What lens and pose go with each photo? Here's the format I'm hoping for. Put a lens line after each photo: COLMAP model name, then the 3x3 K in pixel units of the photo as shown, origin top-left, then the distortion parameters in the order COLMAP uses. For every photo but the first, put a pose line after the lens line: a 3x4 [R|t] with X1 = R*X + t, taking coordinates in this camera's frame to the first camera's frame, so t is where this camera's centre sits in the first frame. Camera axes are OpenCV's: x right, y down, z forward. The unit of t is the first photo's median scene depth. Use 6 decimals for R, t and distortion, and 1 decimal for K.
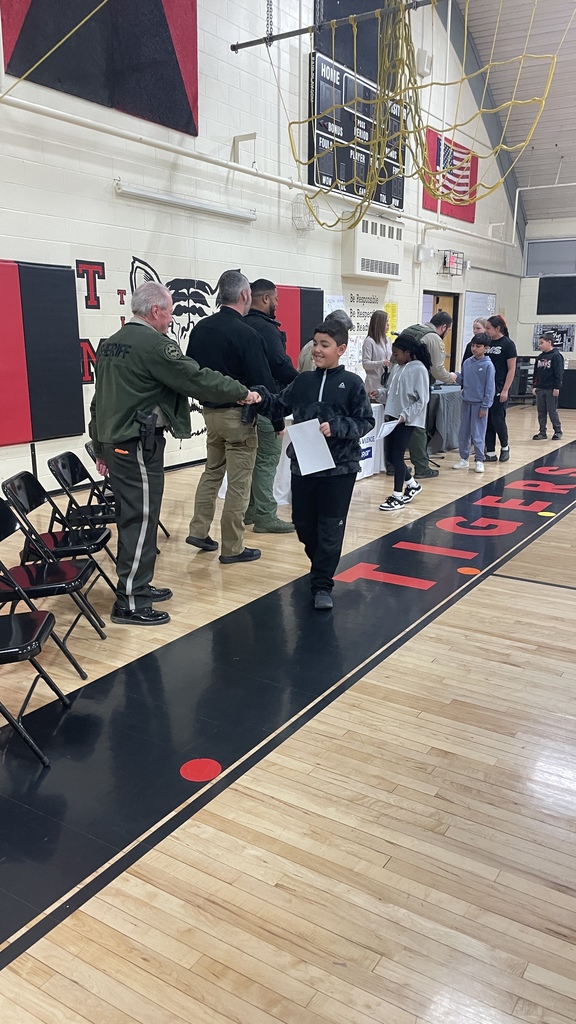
lens RADIAL K [[783.1, 0, 290.5], [0, 783.1, 517.2], [0, 0, 1]] dist [0.082003, -0.098844]
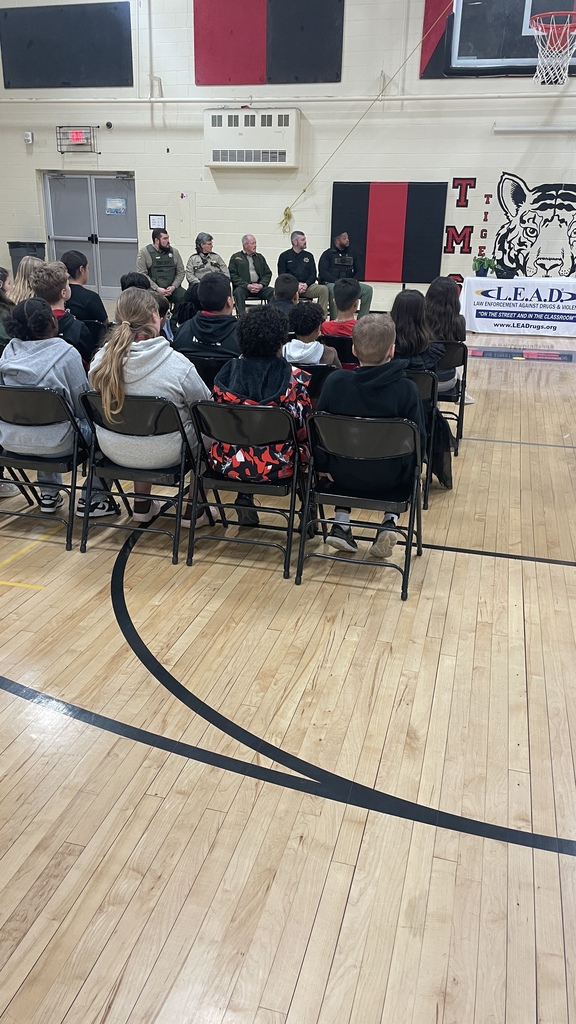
lens RADIAL K [[783.1, 0, 284.8], [0, 783.1, 505.1], [0, 0, 1]] dist [0.082003, -0.098844]
pose [[0.285464, 0.326874, -0.900924, 1.213044], [-0.241589, 0.934225, 0.262408, -0.021245], [0.927440, 0.142746, 0.345657, 0.143240]]
